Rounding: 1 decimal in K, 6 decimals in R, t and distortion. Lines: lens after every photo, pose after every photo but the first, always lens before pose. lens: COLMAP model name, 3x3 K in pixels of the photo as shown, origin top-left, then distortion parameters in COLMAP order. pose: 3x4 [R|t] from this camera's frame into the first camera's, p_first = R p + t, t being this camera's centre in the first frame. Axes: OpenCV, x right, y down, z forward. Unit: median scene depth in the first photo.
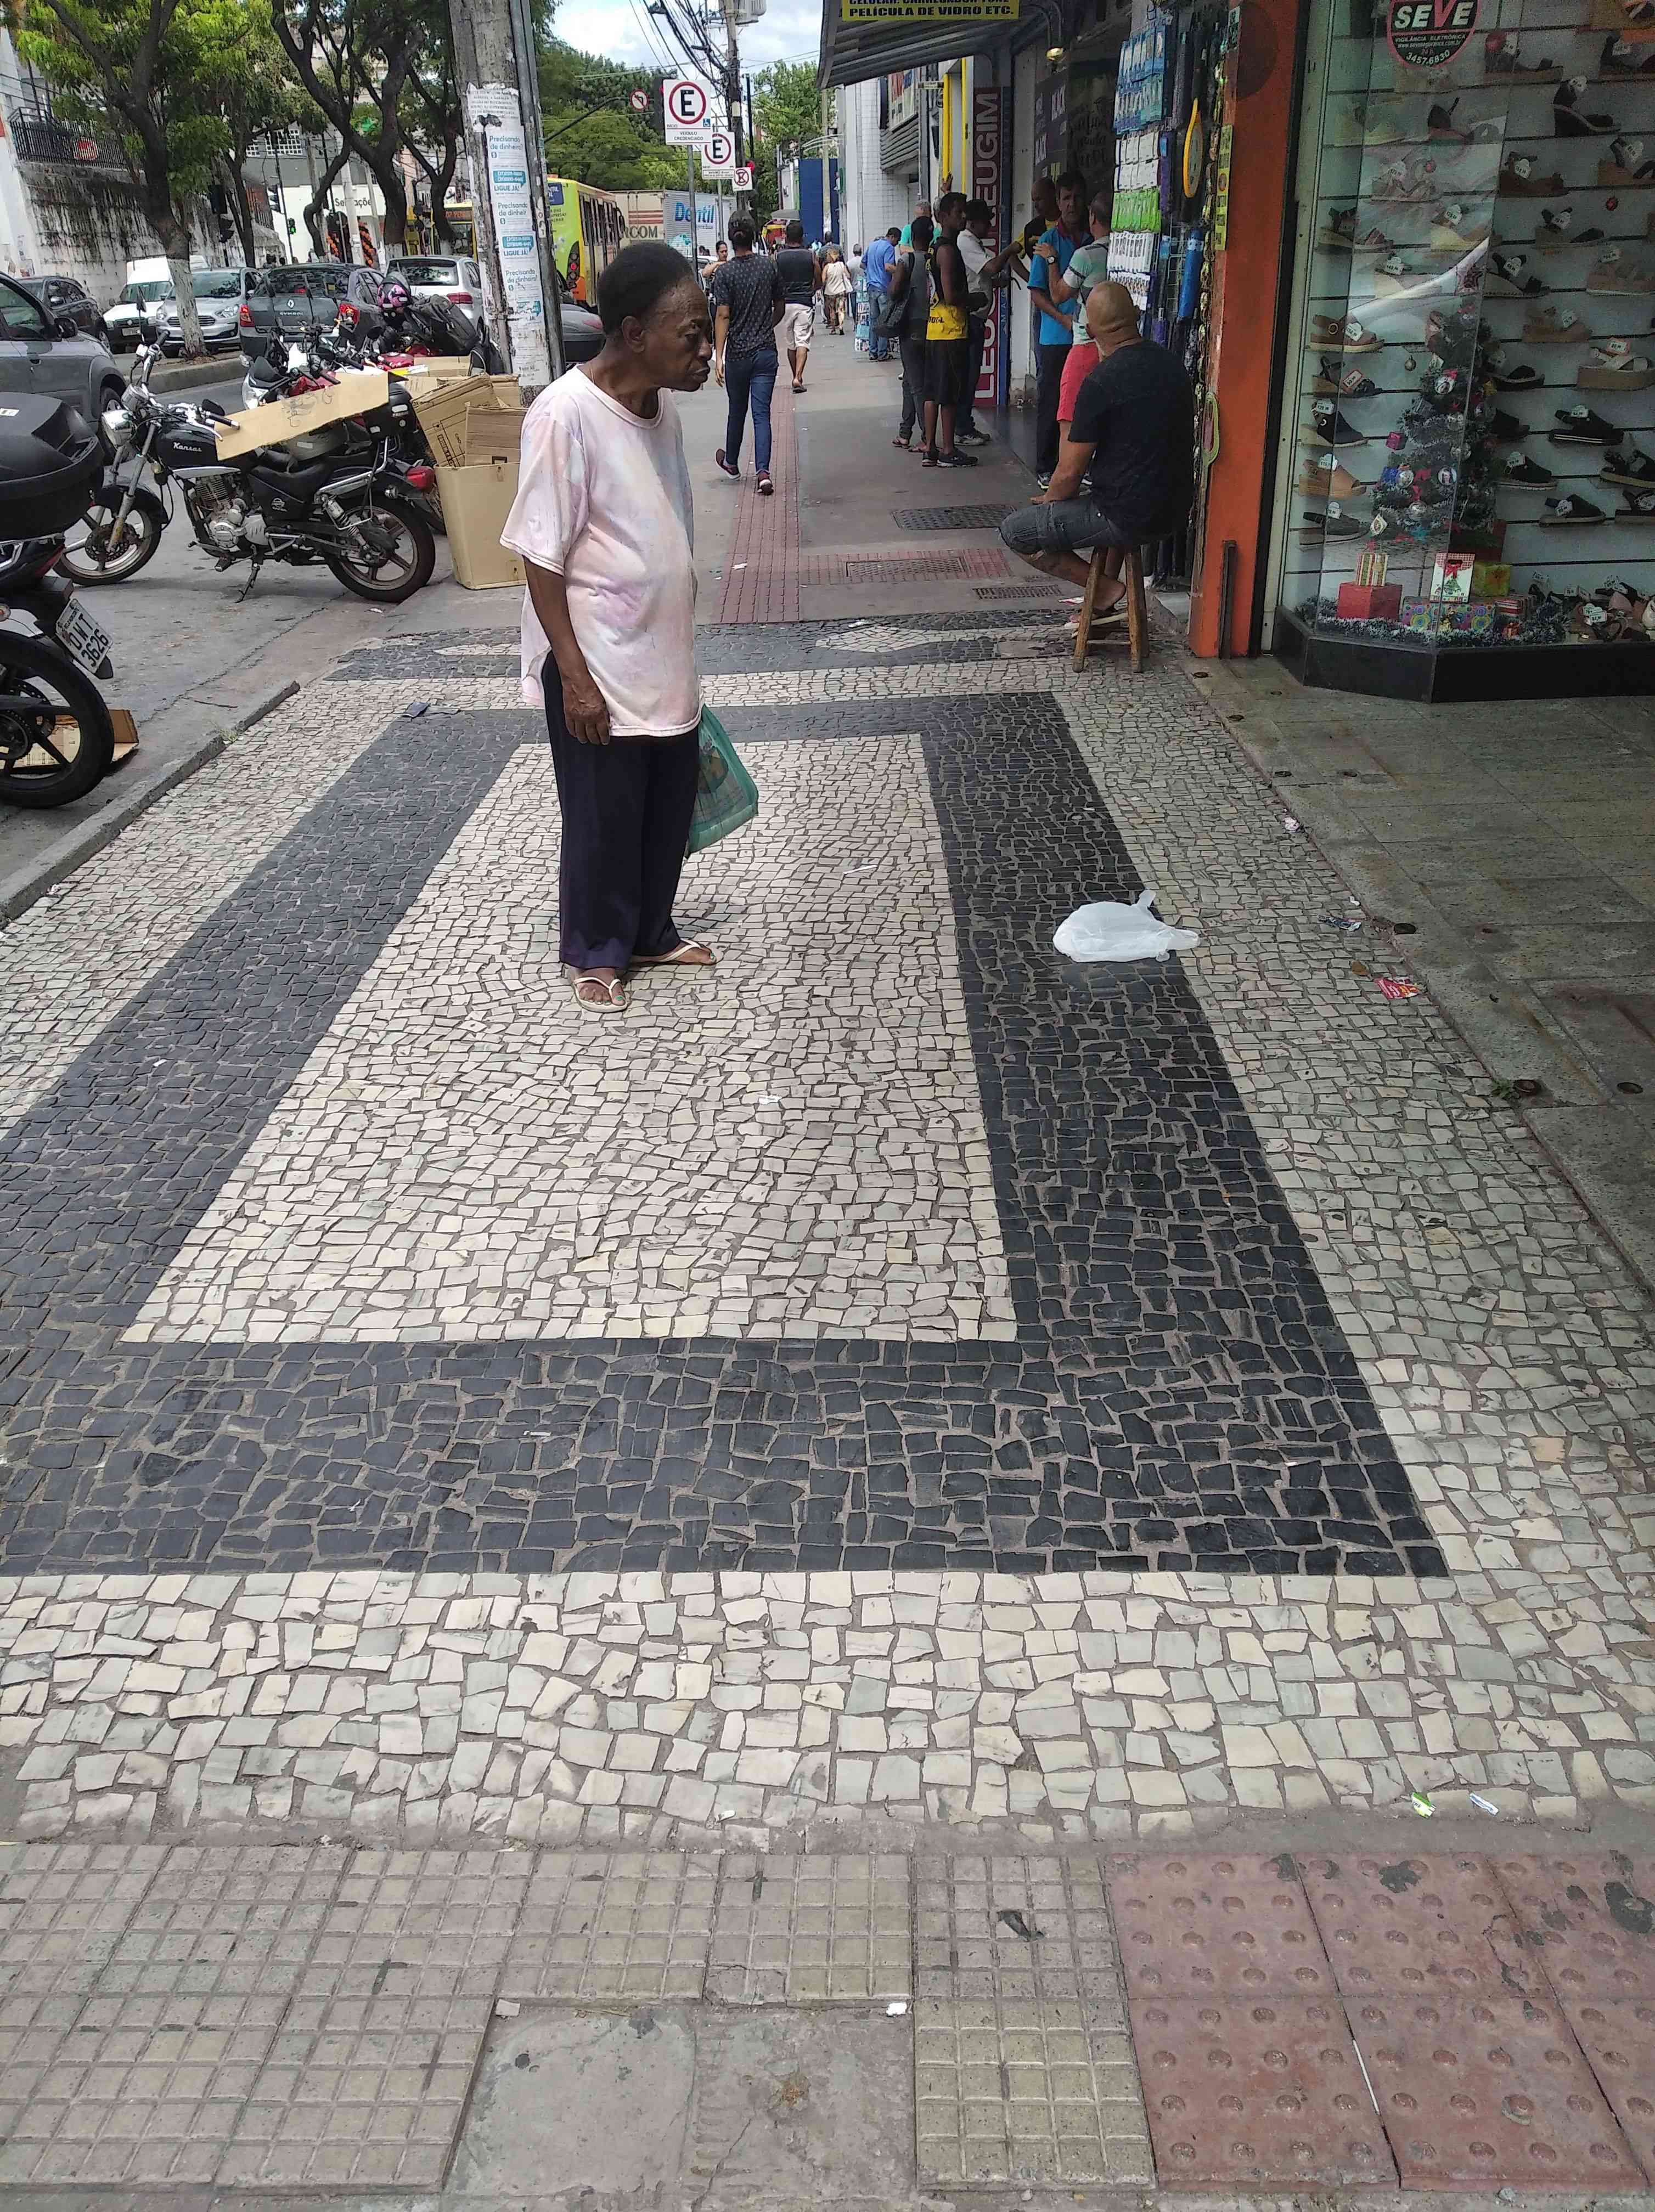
lens RADIAL K [[1732.3, 0, 827.5], [0, 1732.3, 1106.0], [0, 0, 1]] dist [0.013079, -0.020407]
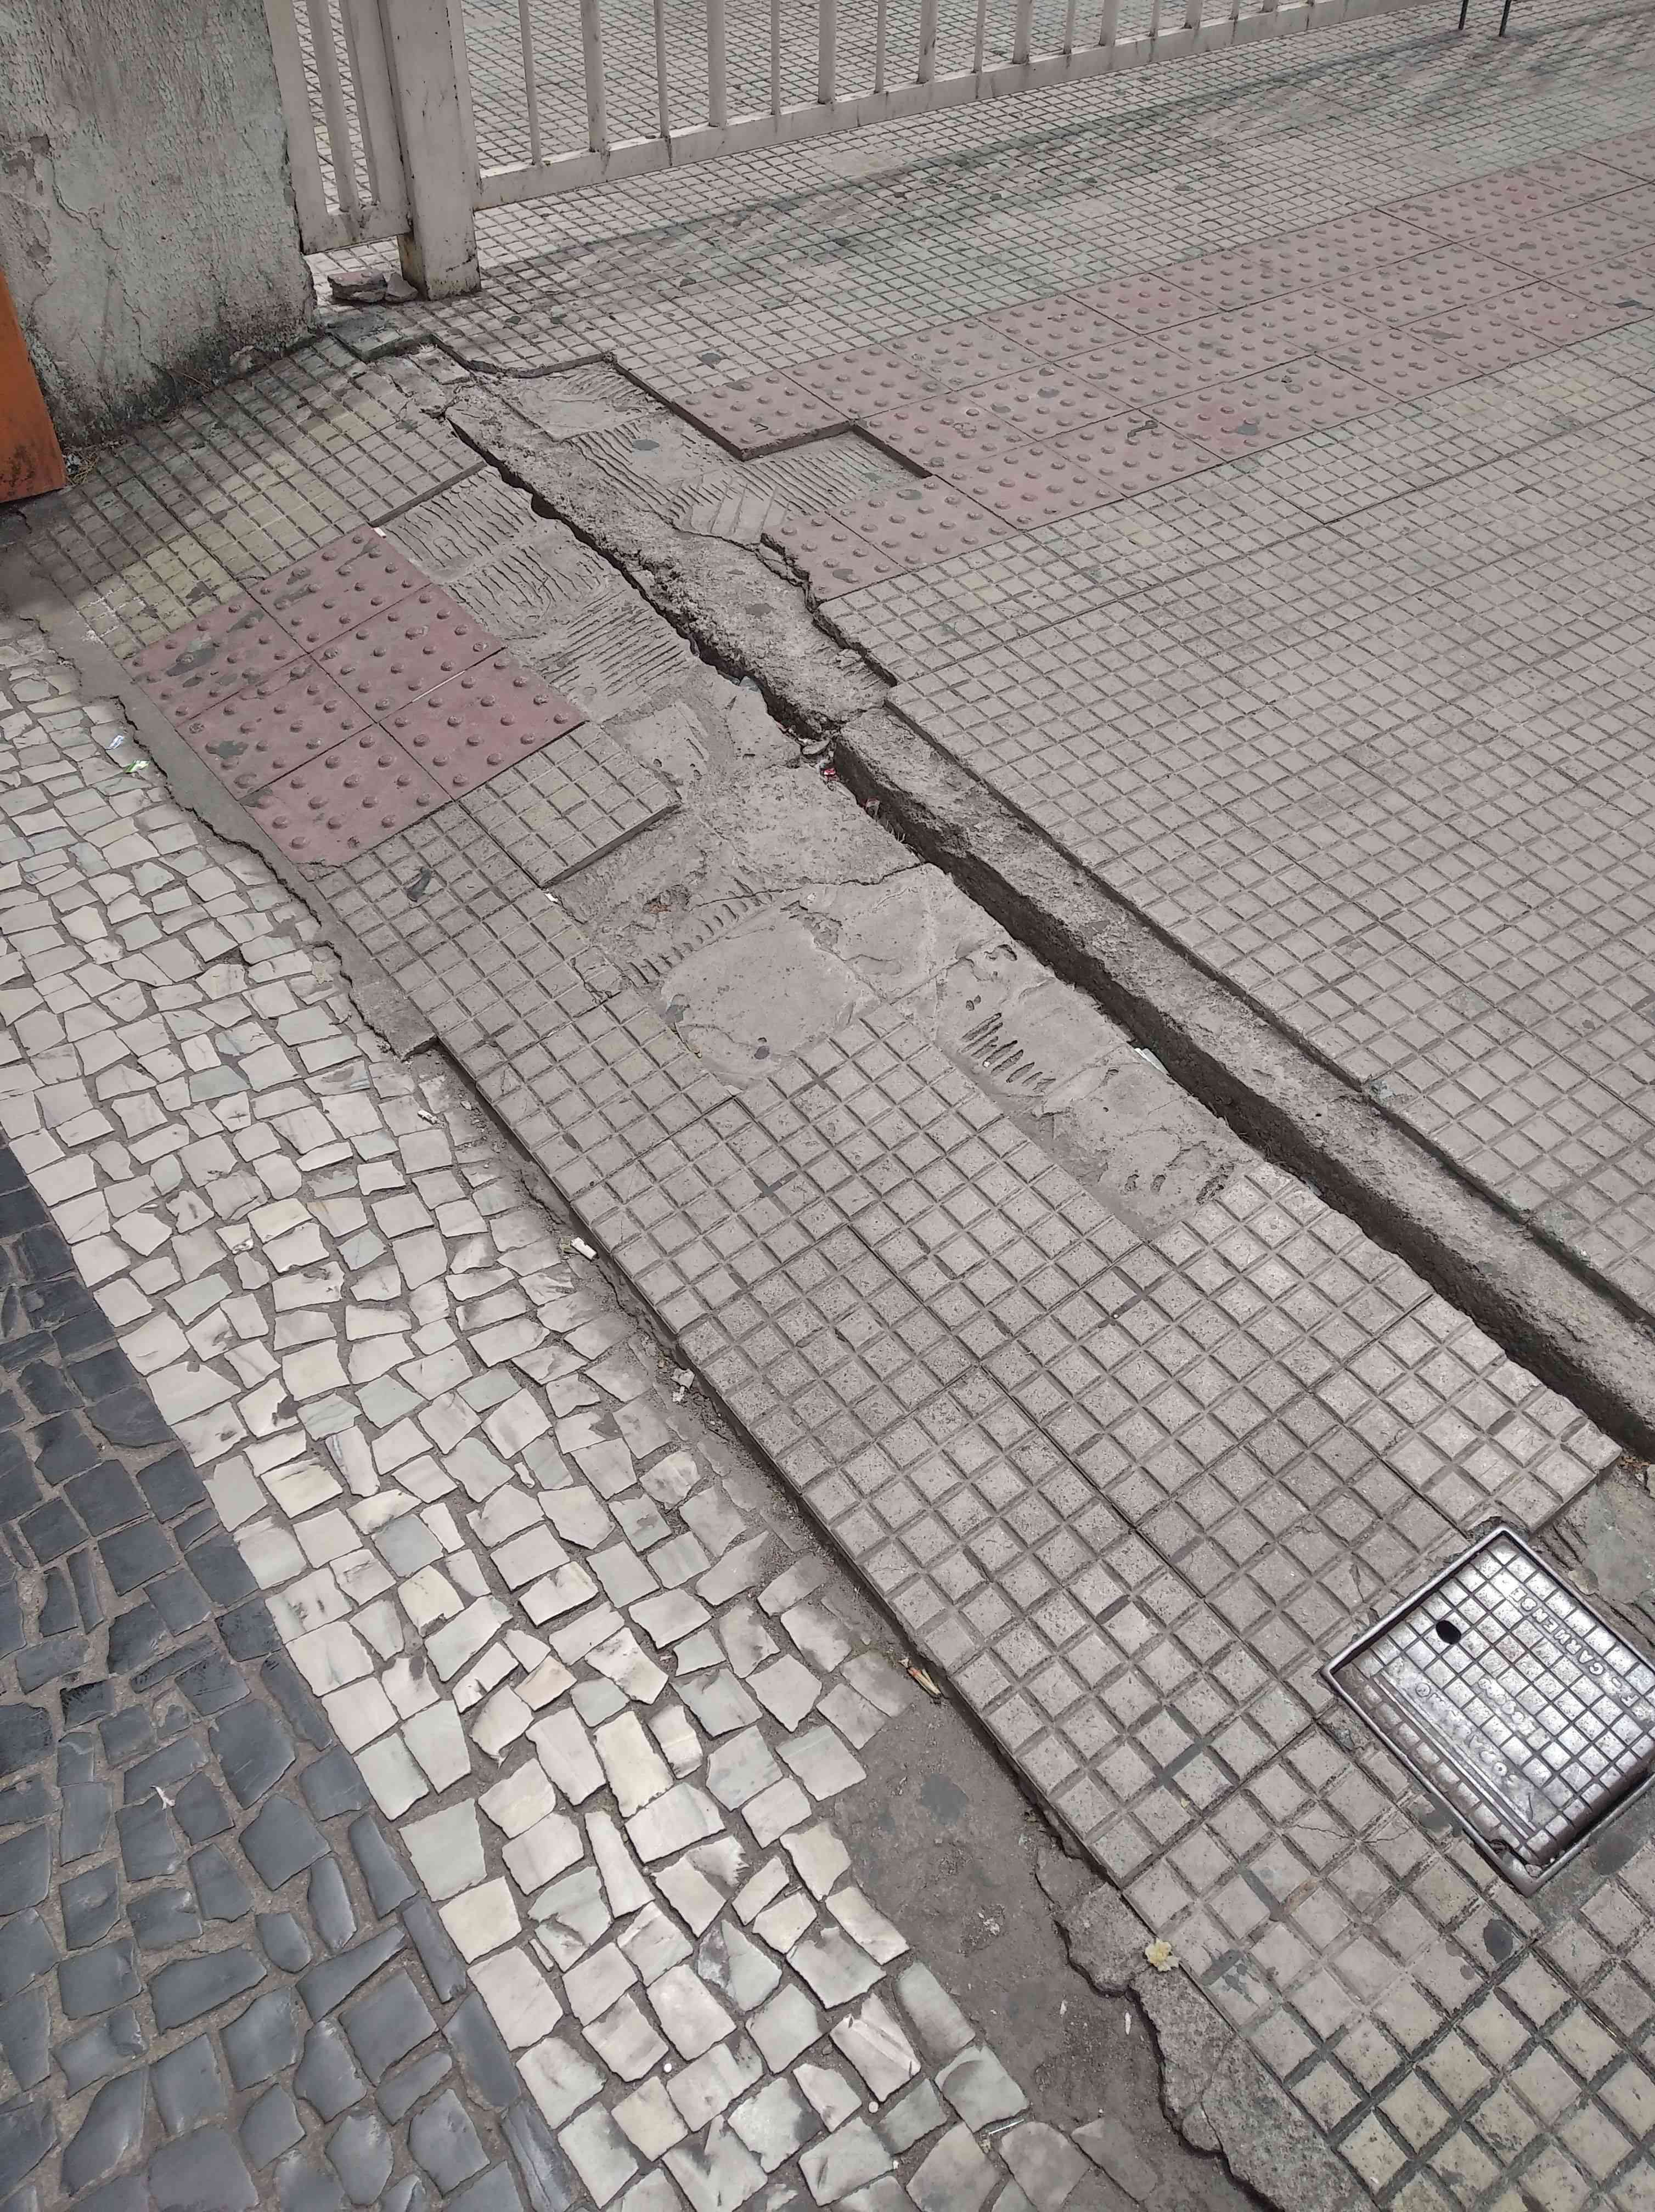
lens RADIAL K [[1713.2, 0, 827.5], [0, 1713.2, 1106.0], [0, 0, 1]] dist [0.072071, -0.137596]
pose [[-0.616884, -0.553778, 0.559270, -0.631433], [0.362916, 0.430395, 0.826470, -0.255040], [-0.698388, 0.712804, -0.064529, 0.799210]]
